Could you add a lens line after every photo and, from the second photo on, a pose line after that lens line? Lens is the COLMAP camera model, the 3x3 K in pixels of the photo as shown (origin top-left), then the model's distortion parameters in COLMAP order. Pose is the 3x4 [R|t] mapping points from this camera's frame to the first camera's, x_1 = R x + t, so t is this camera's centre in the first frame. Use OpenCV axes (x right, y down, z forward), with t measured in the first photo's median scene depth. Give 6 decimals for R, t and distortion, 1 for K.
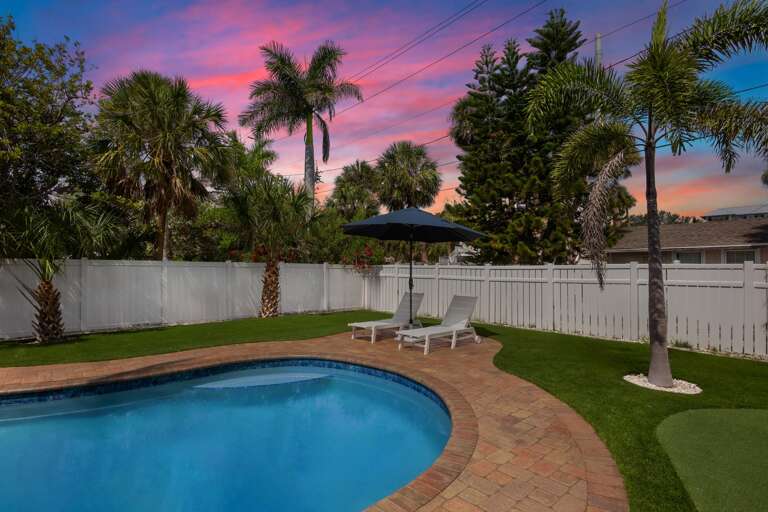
lens RADIAL K [[396.1, 0, 378.4], [0, 396.1, 265.7], [0, 0, 1]] dist [-0.015656, 0.000102]
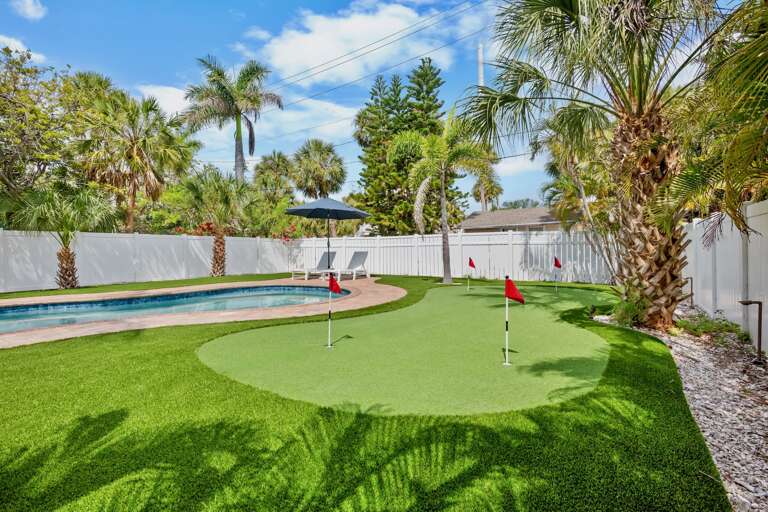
lens RADIAL K [[381.2, 0, 379.5], [0, 381.2, 245.2], [0, 0, 1]] dist [-0.017910, 0.000159]
pose [[0.971387, -0.010763, 0.237259, -0.039601], [0.011661, 0.999929, -0.002384, 0.024971], [-0.237217, 0.005083, 0.971443, -0.262602]]
